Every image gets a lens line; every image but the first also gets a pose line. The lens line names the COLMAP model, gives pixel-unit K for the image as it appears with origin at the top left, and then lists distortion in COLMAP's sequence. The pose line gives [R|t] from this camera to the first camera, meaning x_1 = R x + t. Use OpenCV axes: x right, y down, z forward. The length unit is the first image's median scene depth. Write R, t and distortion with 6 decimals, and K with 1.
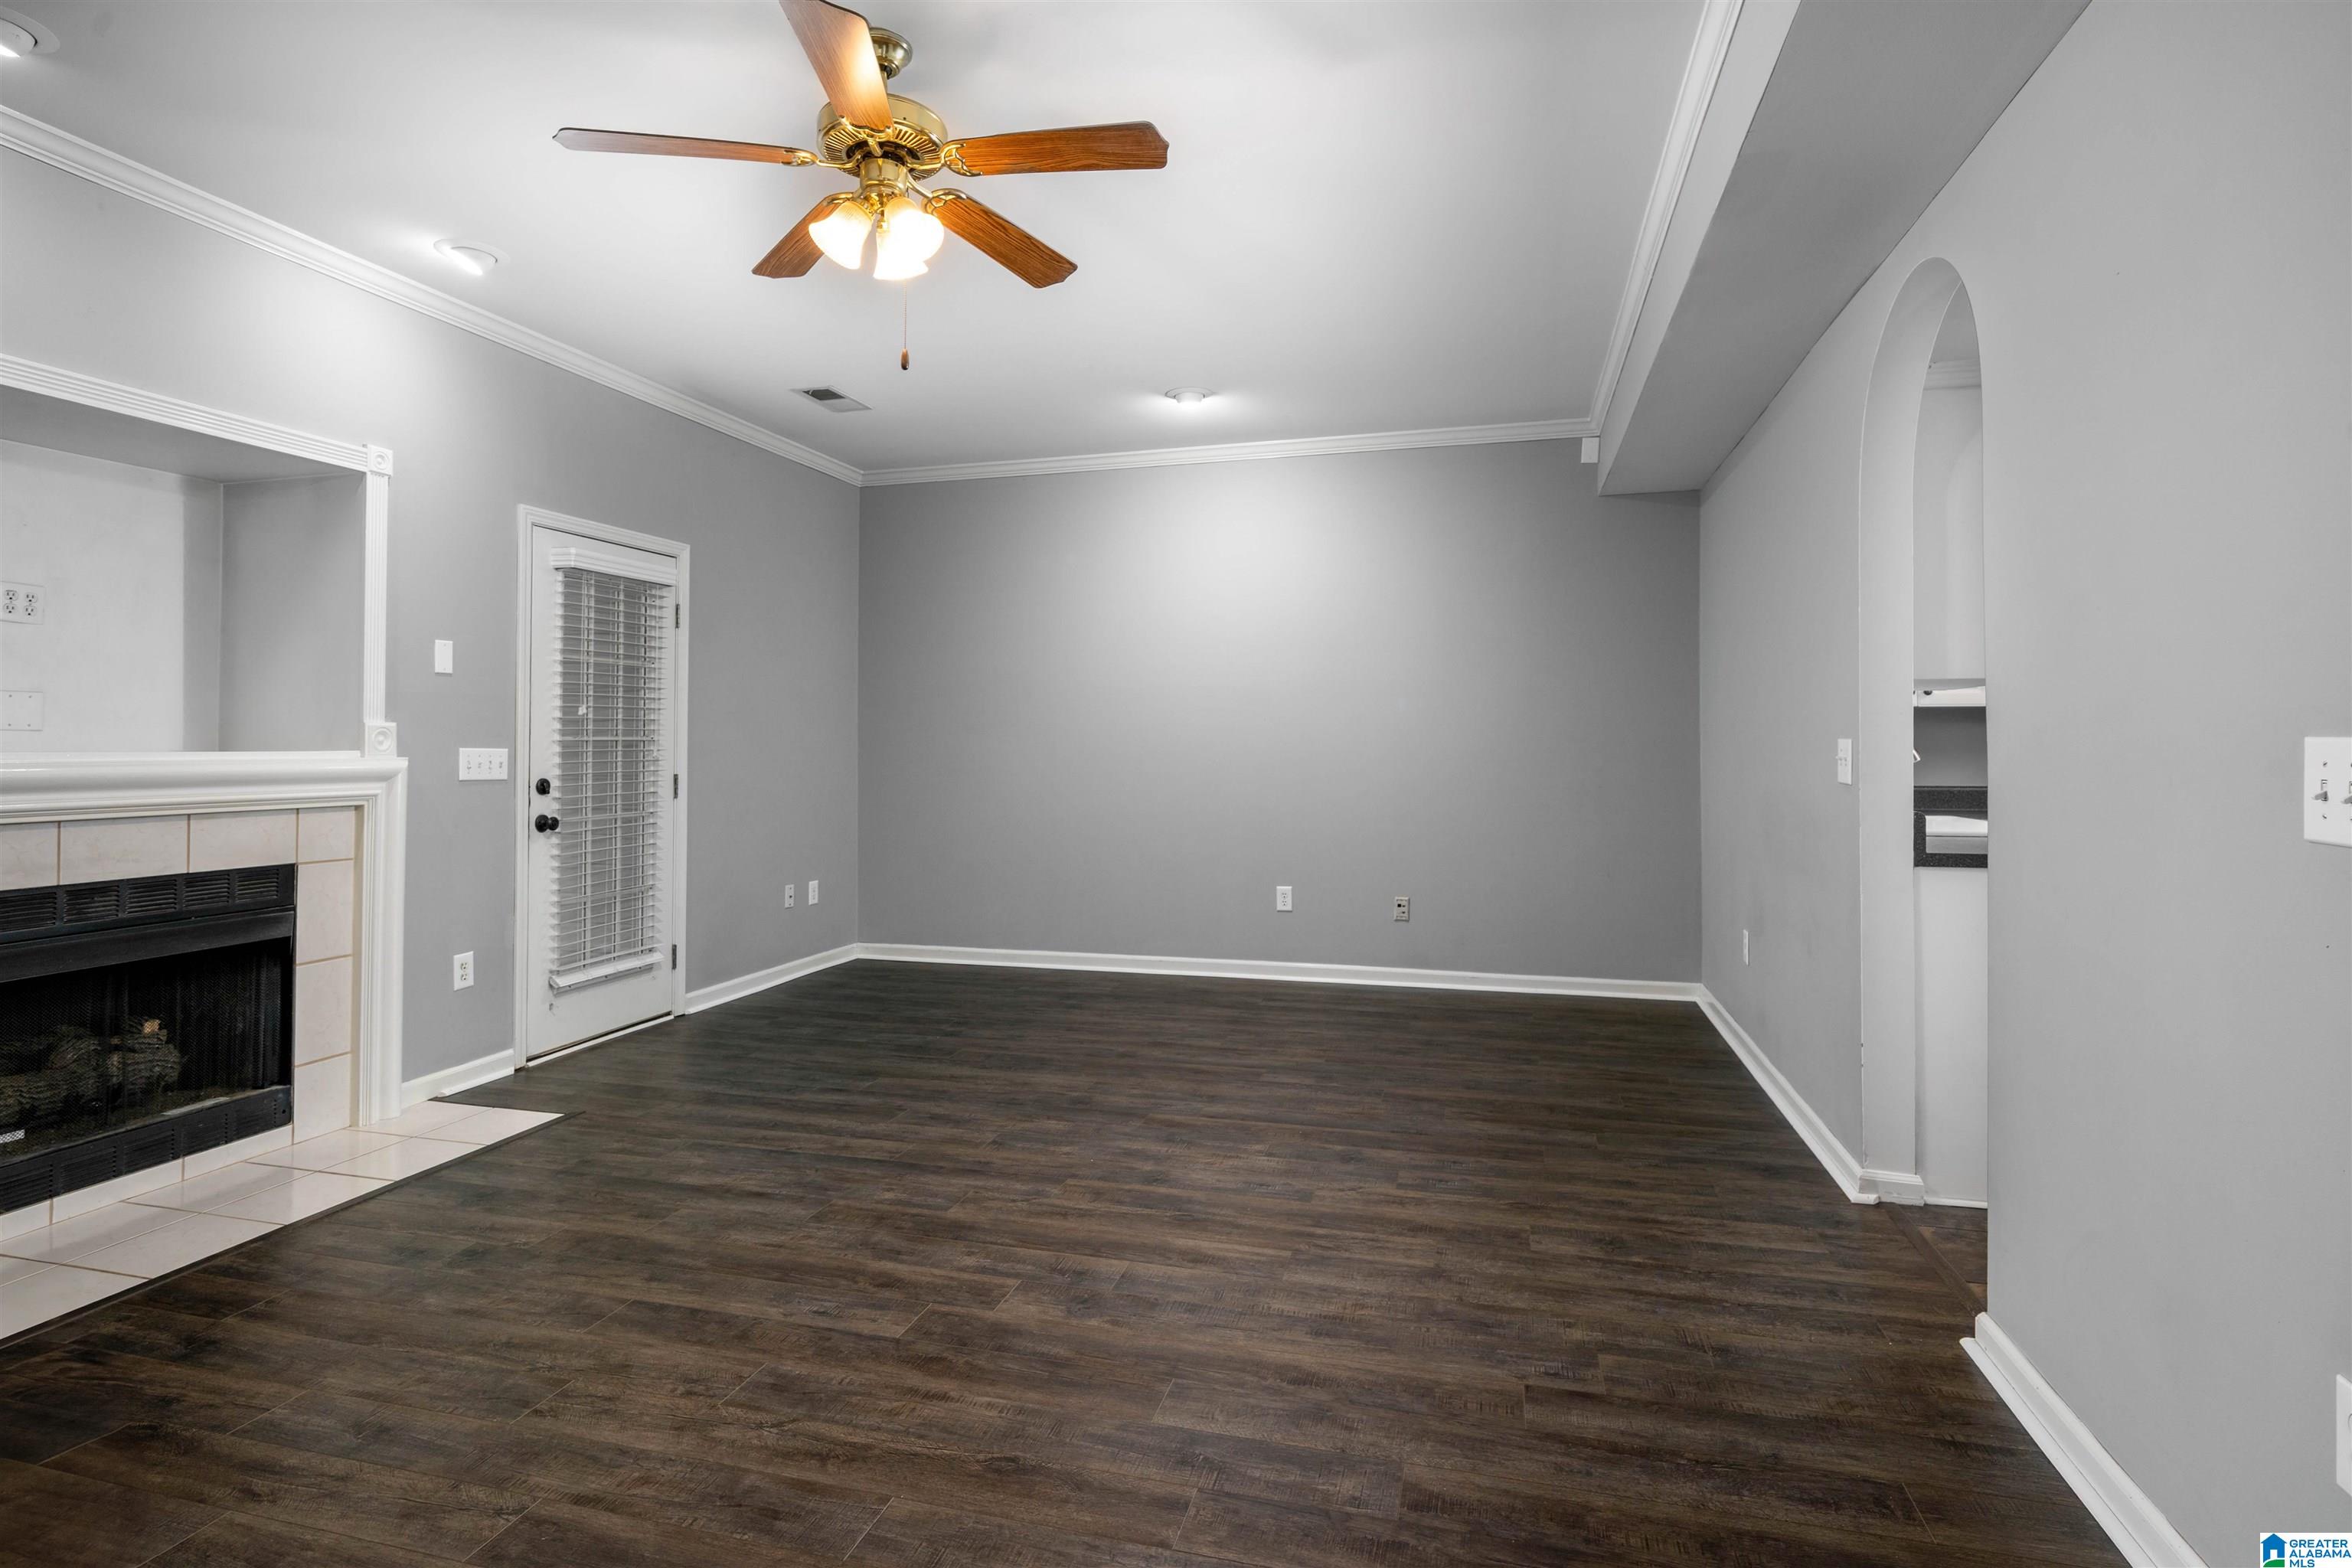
lens RADIAL K [[1153.8, 0, 1182.8], [0, 1153.8, 741.0], [0, 0, 1]] dist [-0.000394, 0.000386]
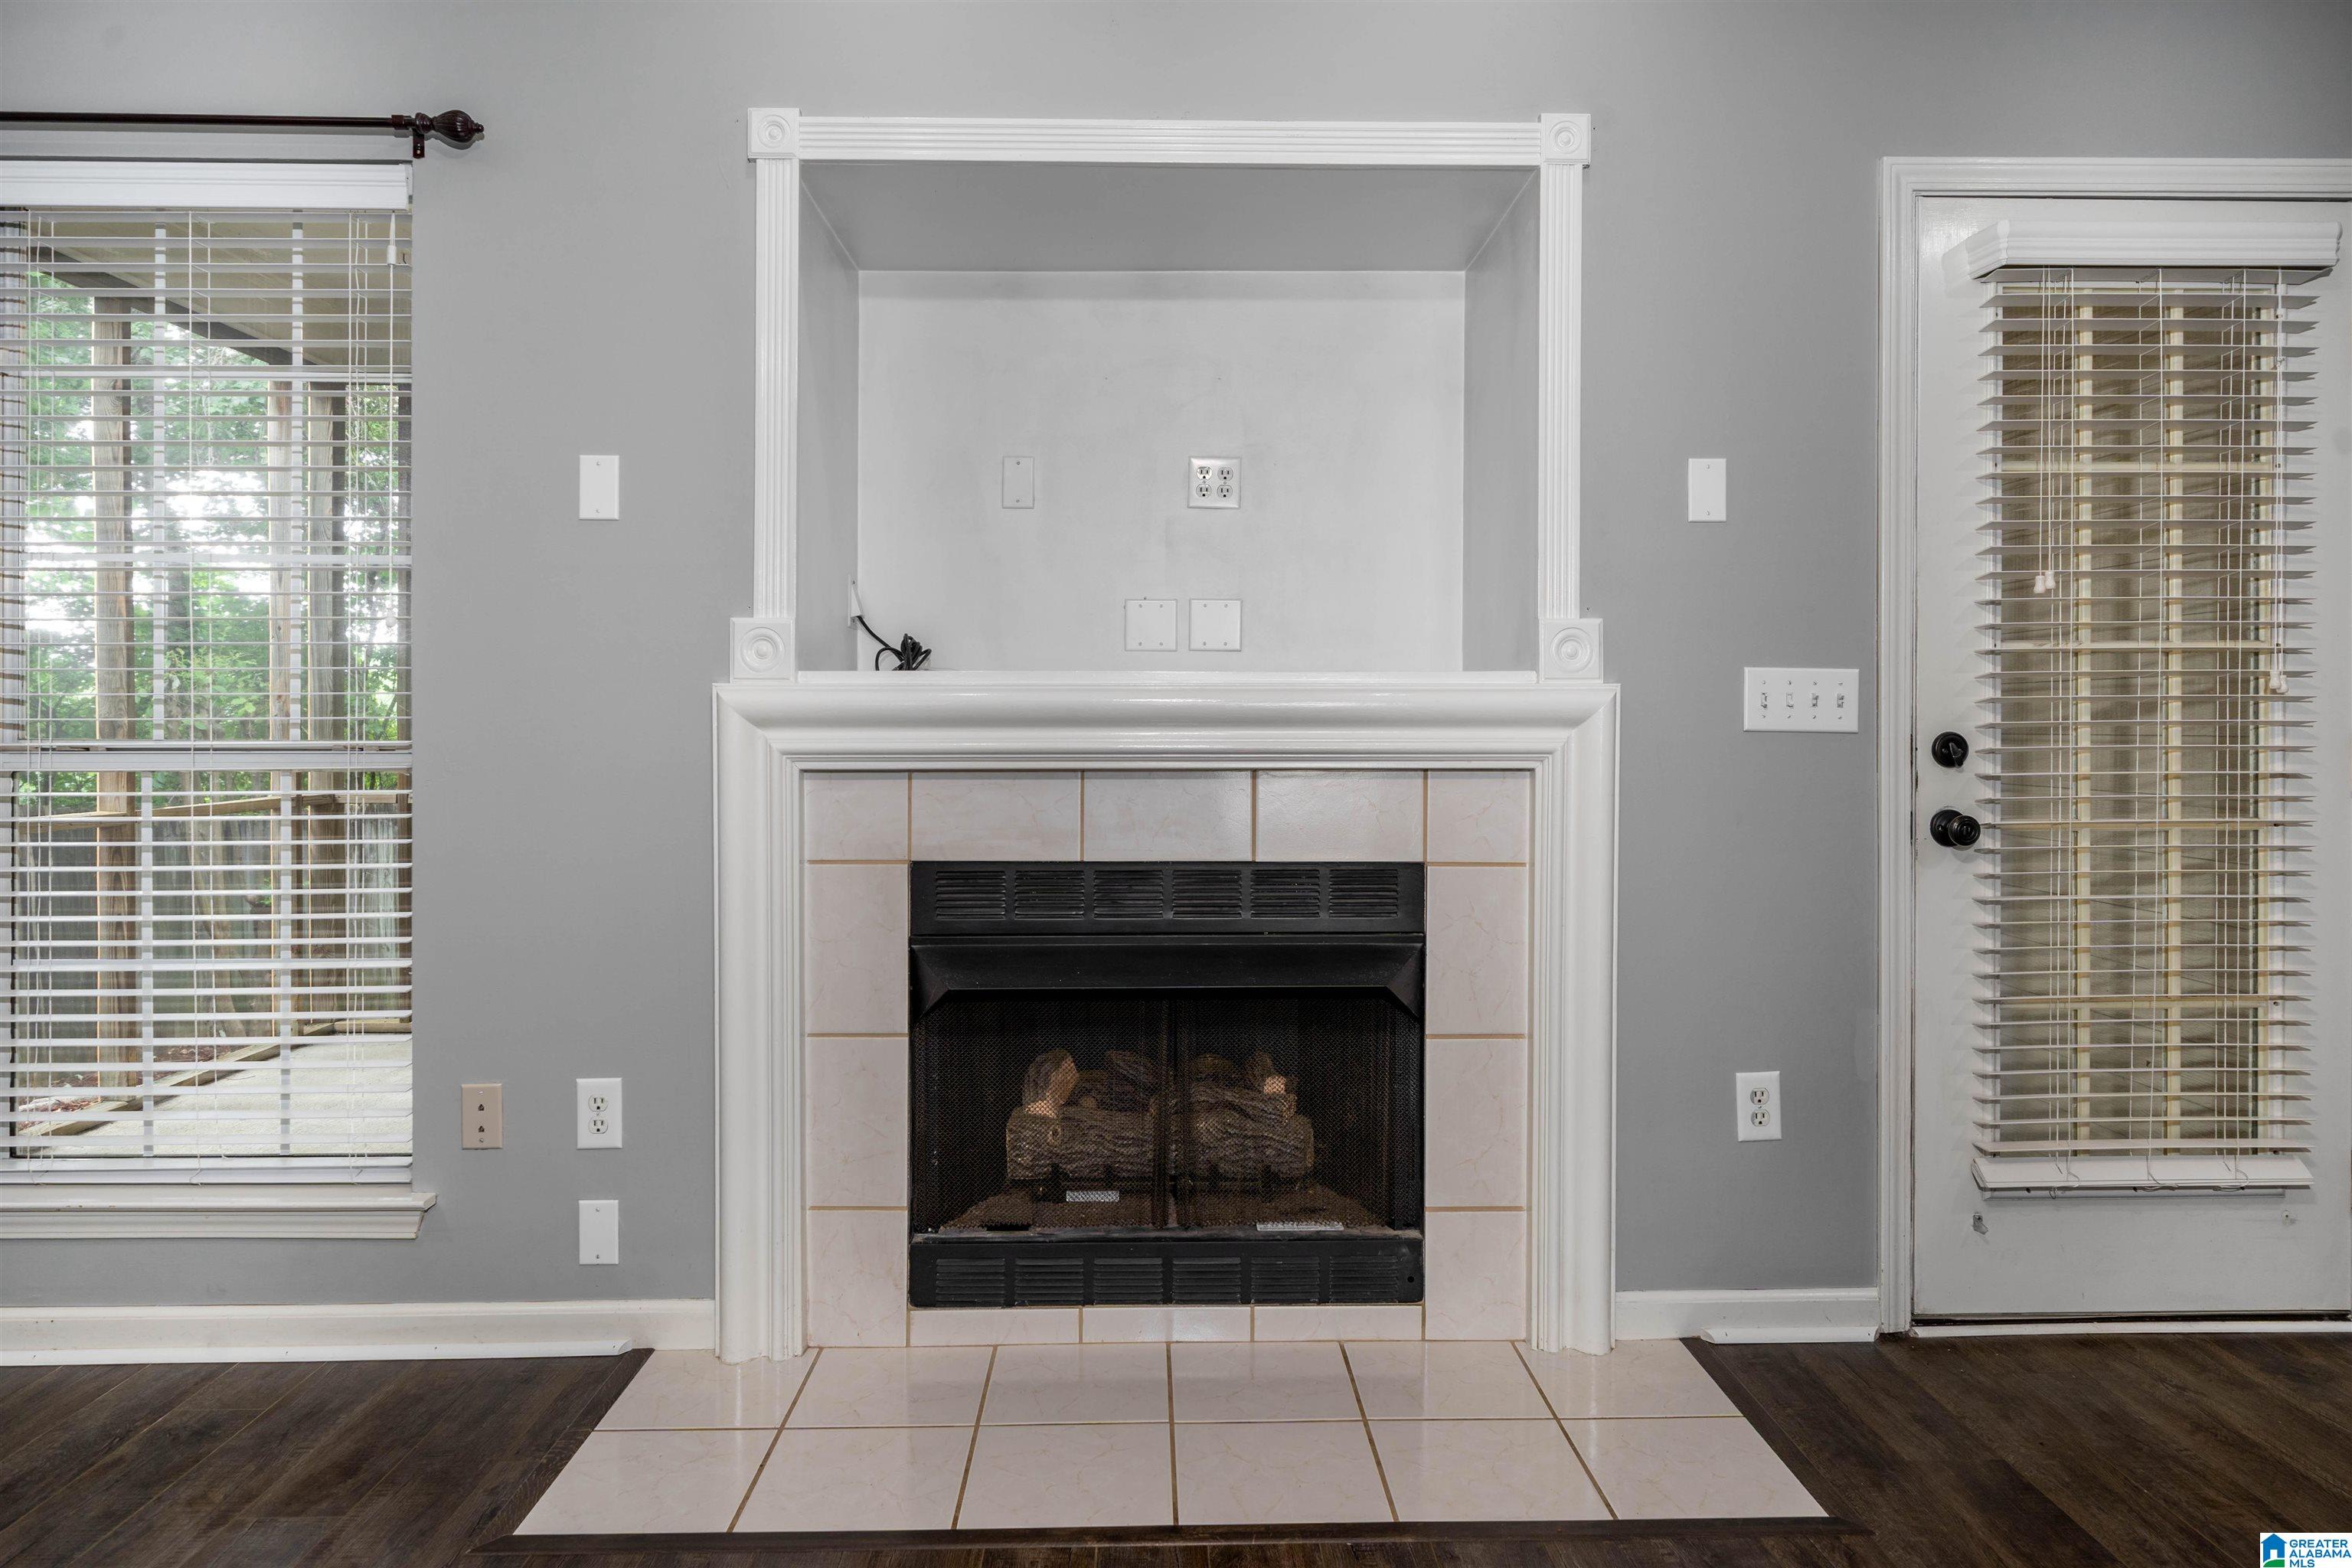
lens RADIAL K [[1467.8, 0, 1177.1], [0, 1467.8, 699.9], [0, 0, 1]] dist [0.002344, -0.000484]
pose [[0.283211, -0.000427, -0.959057, -0.094820], [0.004257, 0.999991, 0.000812, 0.023676], [0.959048, -0.004313, 0.283211, 0.712984]]
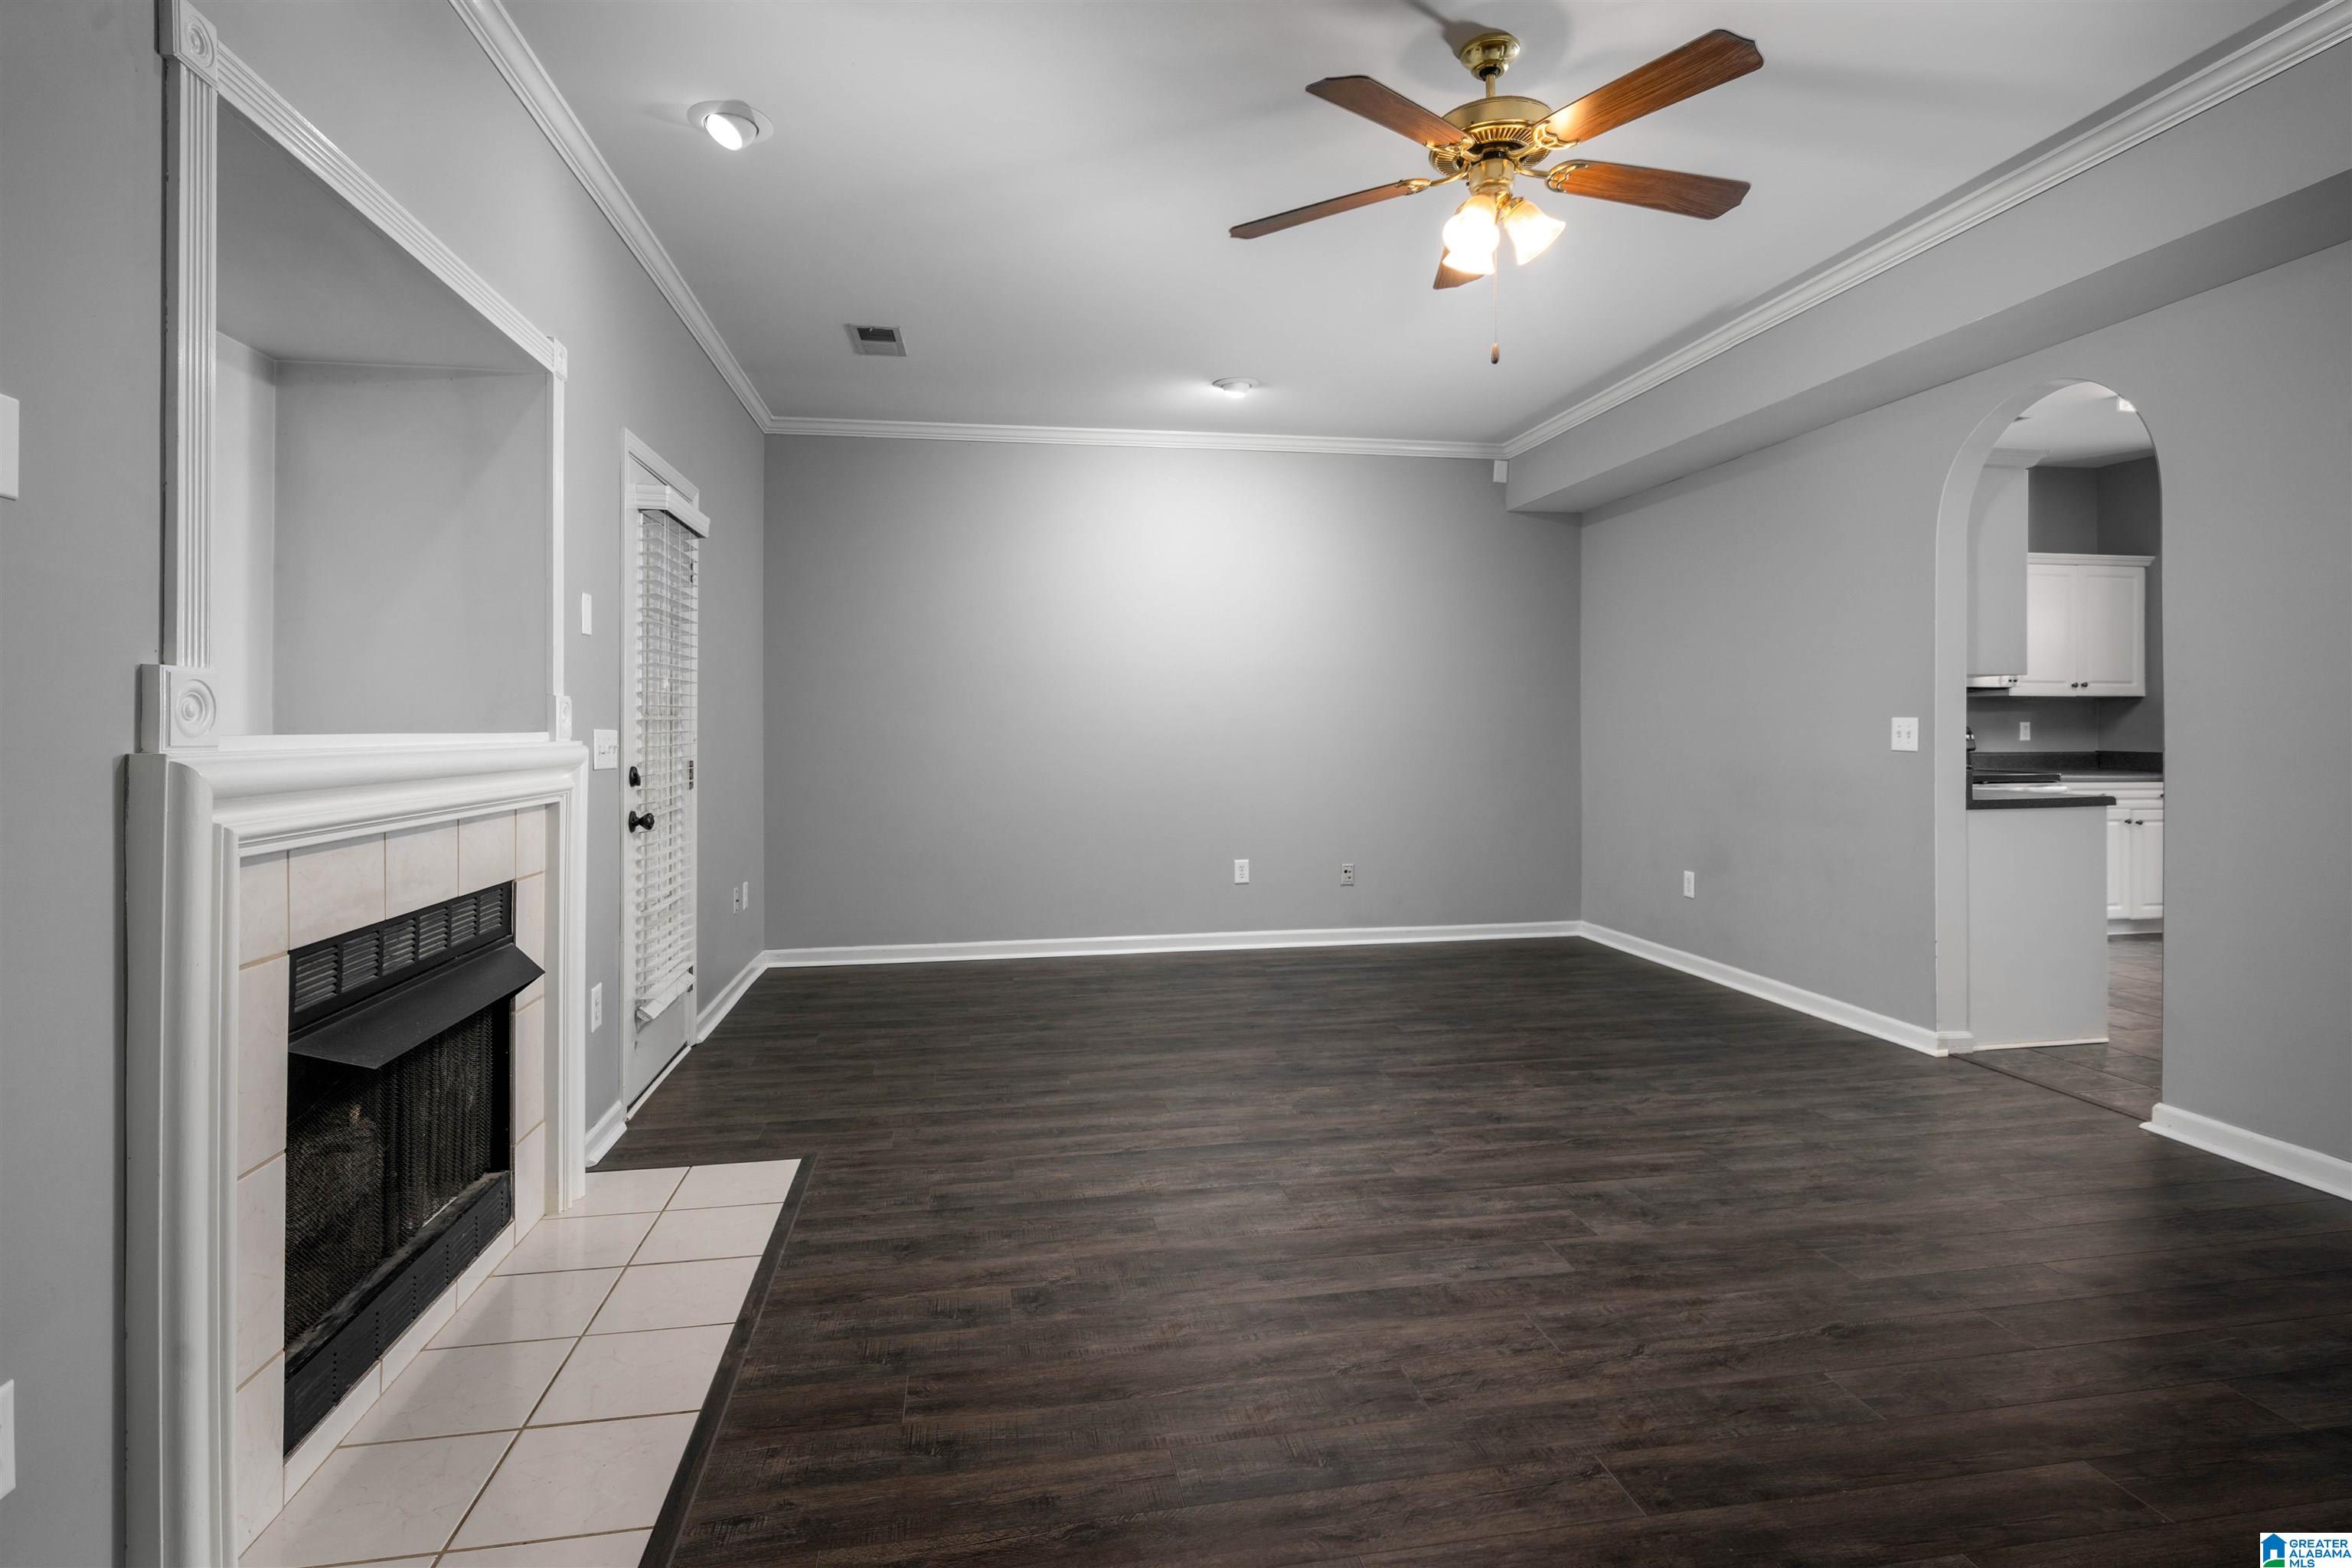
lens RADIAL K [[1153.8, 0, 1182.3], [0, 1153.8, 736.0], [0, 0, 1]] dist [-0.000394, 0.000386]
pose [[0.906861, -0.005800, 0.421390, -0.734933], [0.001620, 0.999946, 0.010278, 0.004273], [-0.421427, -0.008638, 0.906821, 0.129642]]
